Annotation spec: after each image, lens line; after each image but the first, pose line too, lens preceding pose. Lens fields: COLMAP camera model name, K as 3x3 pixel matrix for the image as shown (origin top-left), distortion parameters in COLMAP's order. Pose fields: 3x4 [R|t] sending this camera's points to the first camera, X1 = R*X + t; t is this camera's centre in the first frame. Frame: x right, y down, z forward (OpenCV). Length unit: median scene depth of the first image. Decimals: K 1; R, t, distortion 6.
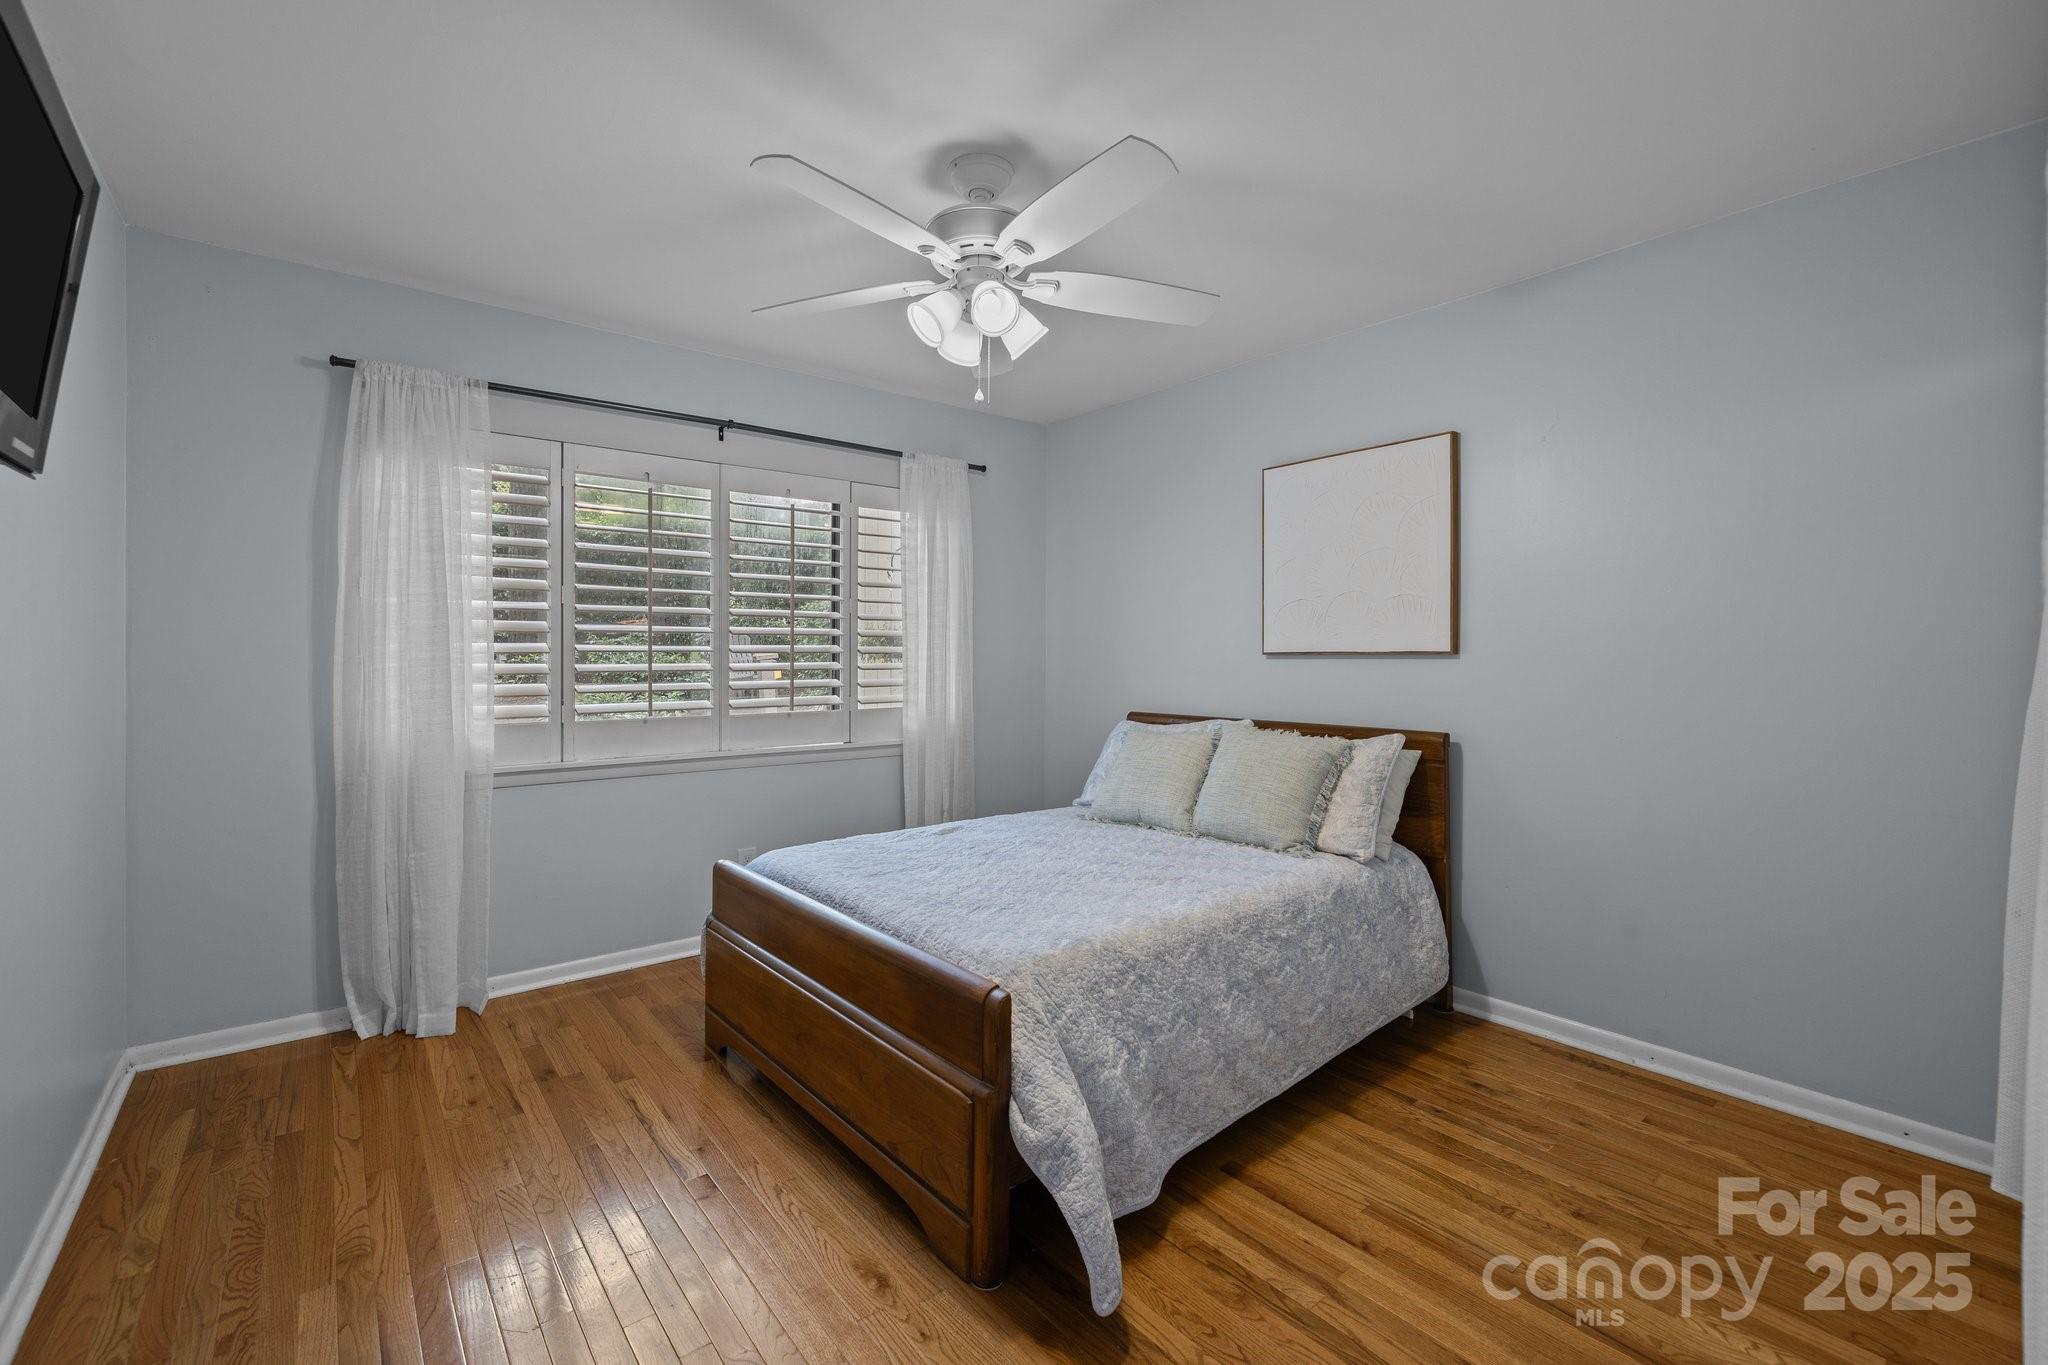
lens RADIAL K [[871.1, 0, 1018.7], [0, 871.1, 662.2], [0, 0, 1]] dist [-0.003031, -0.000741]
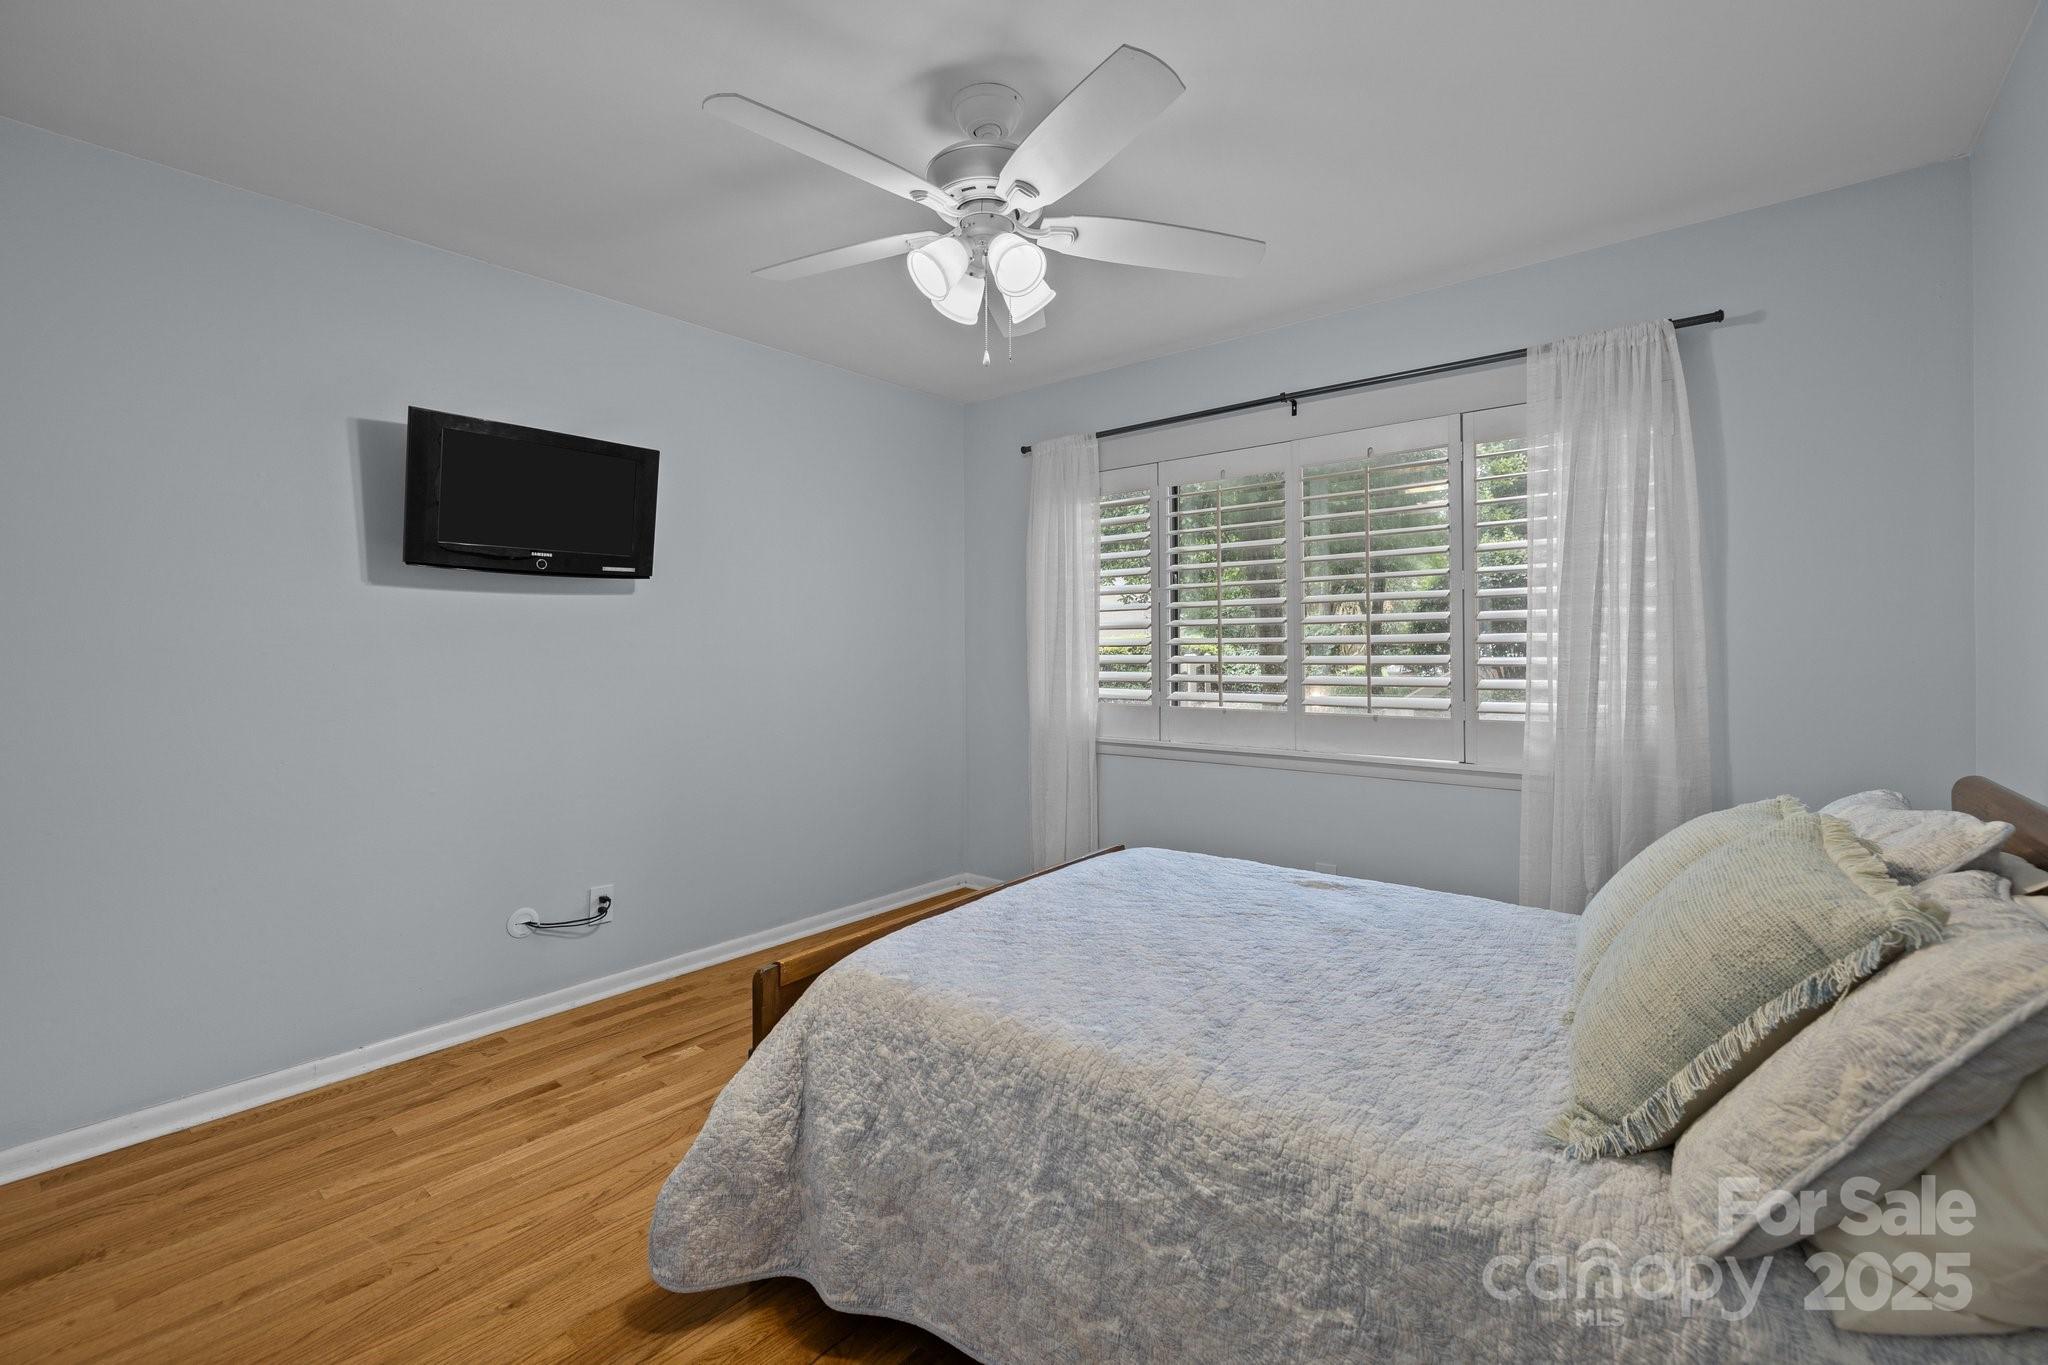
lens RADIAL K [[871.1, 0, 1017.7], [0, 871.1, 679.9], [0, 0, 1]] dist [-0.003031, -0.000741]
pose [[0.202967, 0.030043, -0.978725, 0.615578], [-0.006231, 0.999549, 0.029390, 0.000918], [0.979166, 0.000133, 0.203062, 0.632191]]
